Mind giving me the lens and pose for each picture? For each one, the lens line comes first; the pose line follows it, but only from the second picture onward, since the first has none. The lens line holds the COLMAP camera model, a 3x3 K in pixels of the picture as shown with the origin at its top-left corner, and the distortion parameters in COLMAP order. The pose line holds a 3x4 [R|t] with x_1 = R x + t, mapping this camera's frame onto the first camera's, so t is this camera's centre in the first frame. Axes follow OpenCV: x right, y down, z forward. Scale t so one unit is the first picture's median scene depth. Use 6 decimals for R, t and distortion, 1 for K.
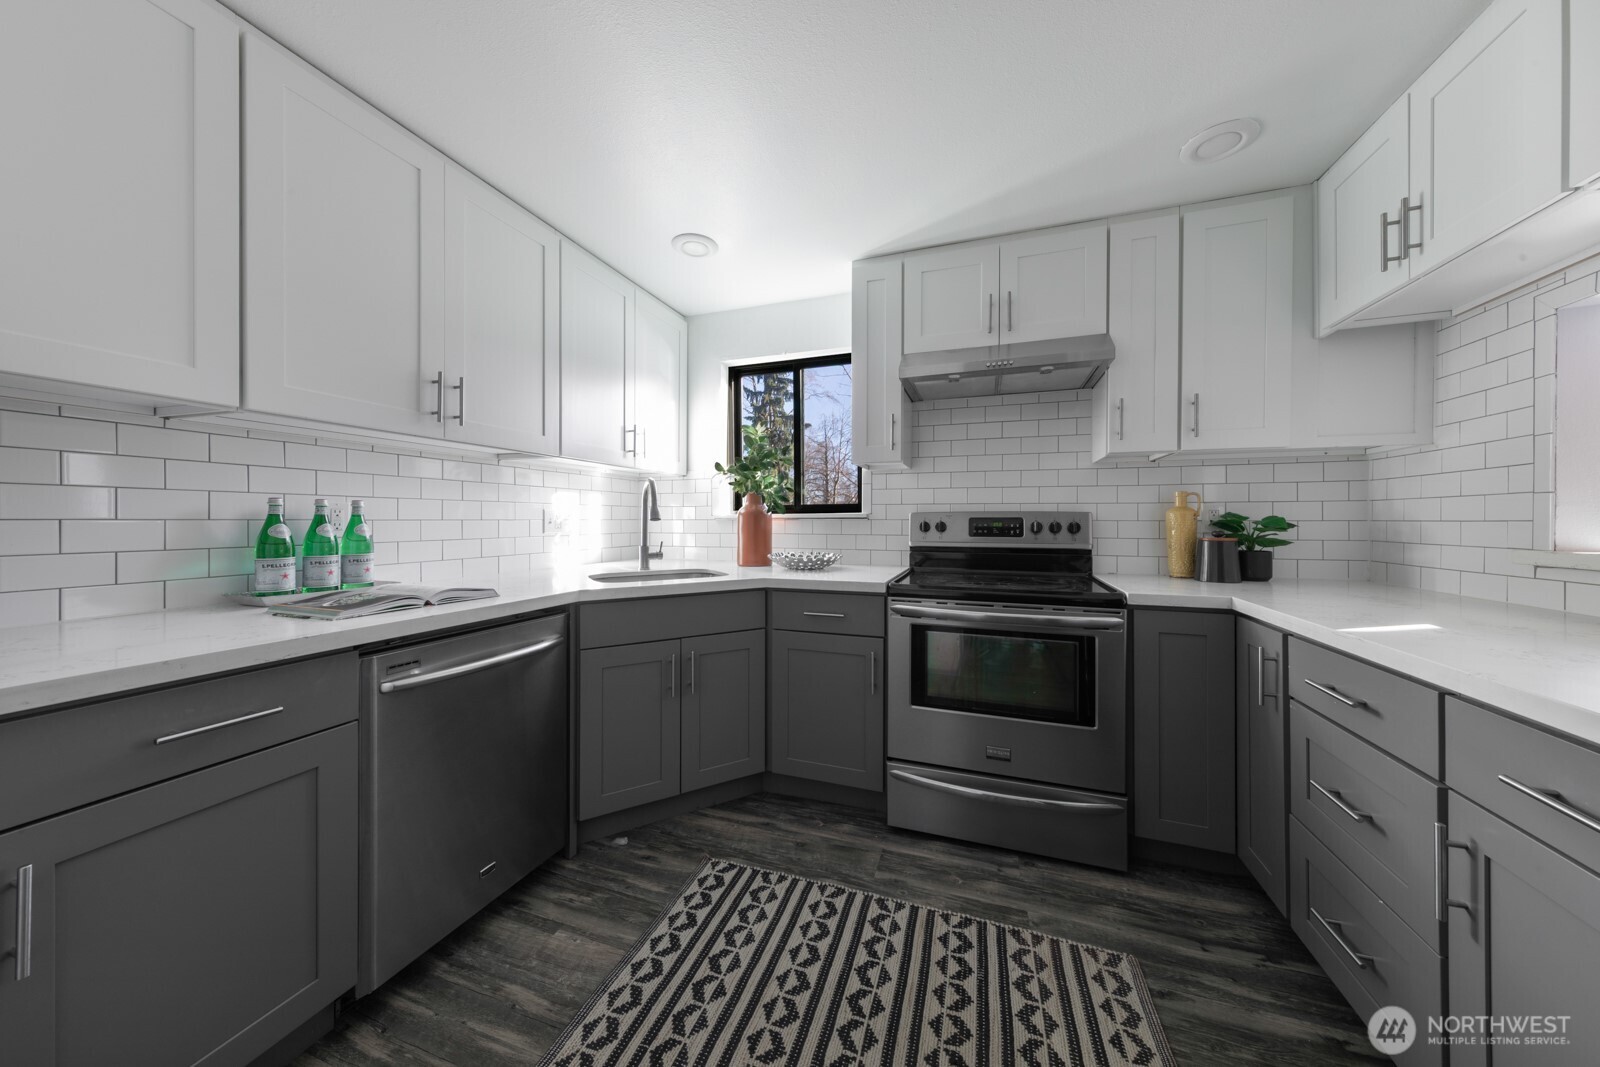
lens RADIAL K [[506.0, 0, 803.0], [0, 506.0, 527.4], [0, 0, 1]] dist [0.003590, -0.003184]
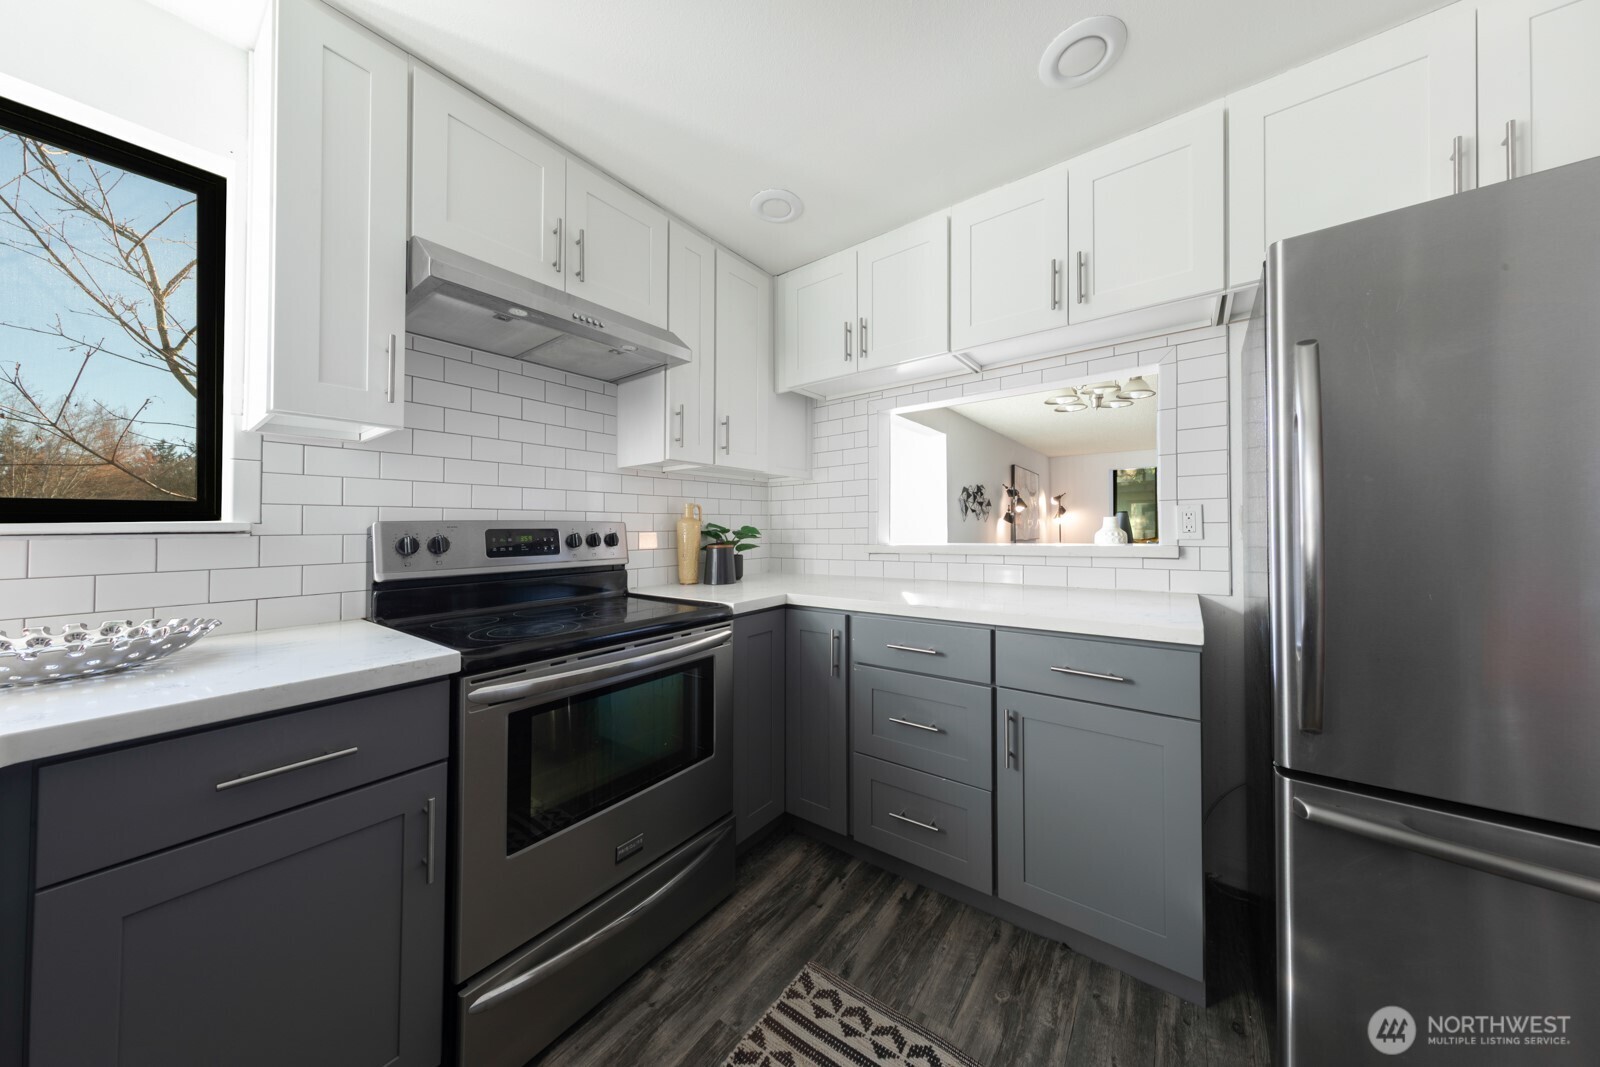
lens RADIAL K [[513.7, 0, 801.3], [0, 513.7, 524.2], [0, 0, 1]] dist [0.000448, -0.003437]
pose [[0.295685, 0.004908, 0.955273, -0.250577], [0.030004, 0.999446, -0.014422, -0.005265], [-0.954814, 0.032927, 0.295374, 0.521638]]
